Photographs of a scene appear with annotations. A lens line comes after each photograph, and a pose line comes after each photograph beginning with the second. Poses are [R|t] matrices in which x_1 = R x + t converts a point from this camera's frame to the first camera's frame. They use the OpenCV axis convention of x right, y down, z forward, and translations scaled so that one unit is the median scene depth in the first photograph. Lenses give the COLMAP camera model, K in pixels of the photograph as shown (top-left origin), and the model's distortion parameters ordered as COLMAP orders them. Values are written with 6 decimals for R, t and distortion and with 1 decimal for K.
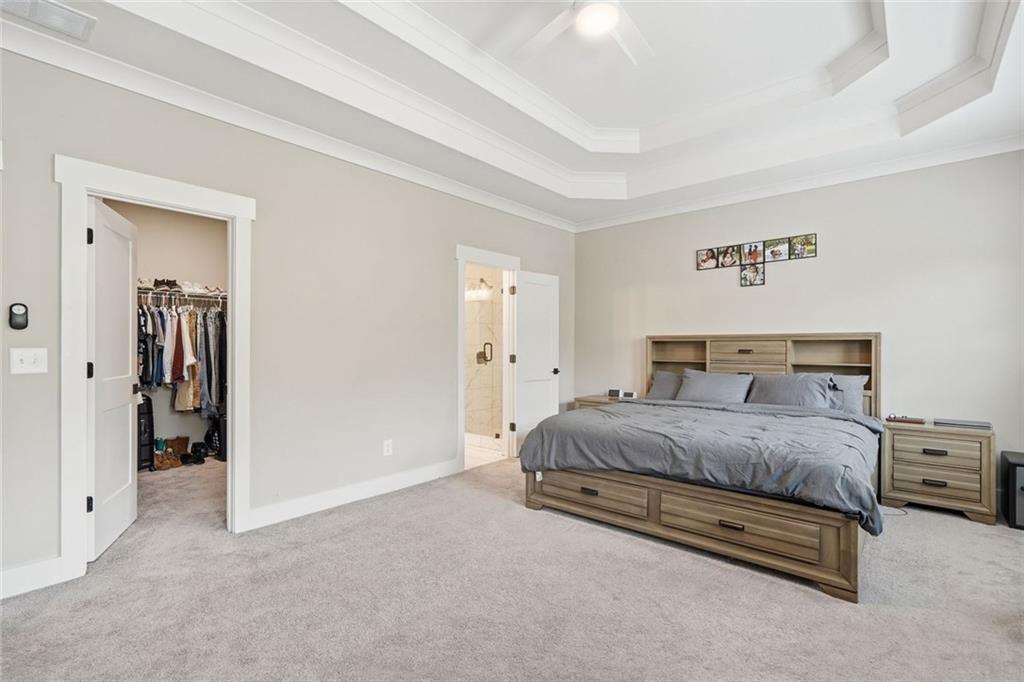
lens RADIAL K [[478.1, 0, 506.2], [0, 478.1, 345.1], [0, 0, 1]] dist [-0.000348, -0.000132]
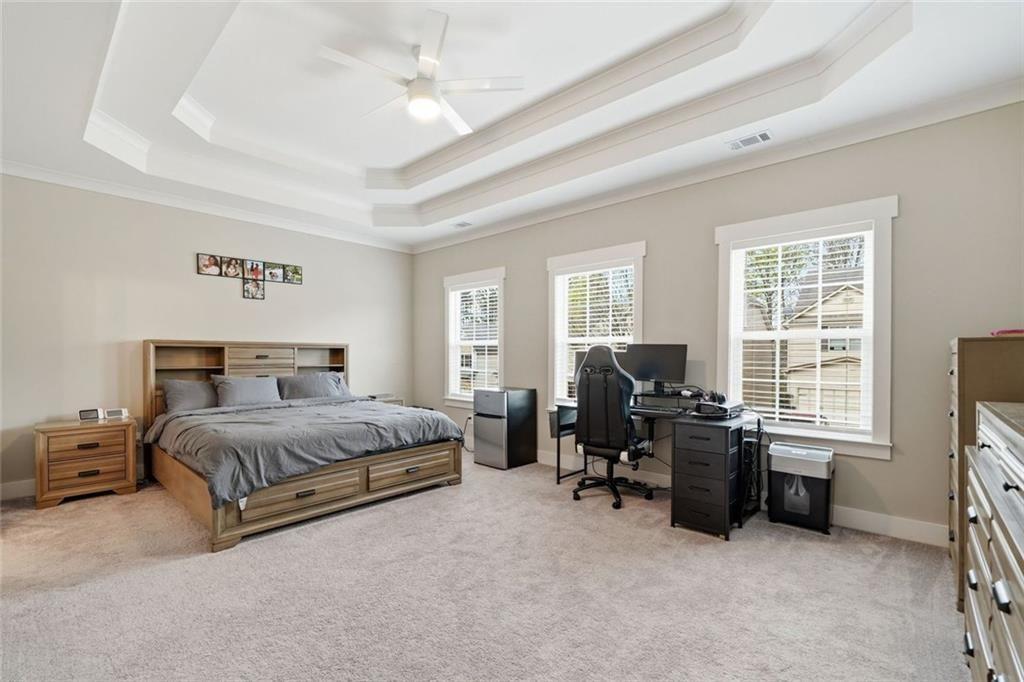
lens RADIAL K [[478.1, 0, 506.2], [0, 478.1, 345.1], [0, 0, 1]] dist [-0.000348, -0.000132]
pose [[-0.010227, 0.017531, 0.999794, -0.648407], [-0.006143, 0.999826, -0.017594, 0.001553], [-0.999929, -0.006322, -0.010118, 0.434914]]
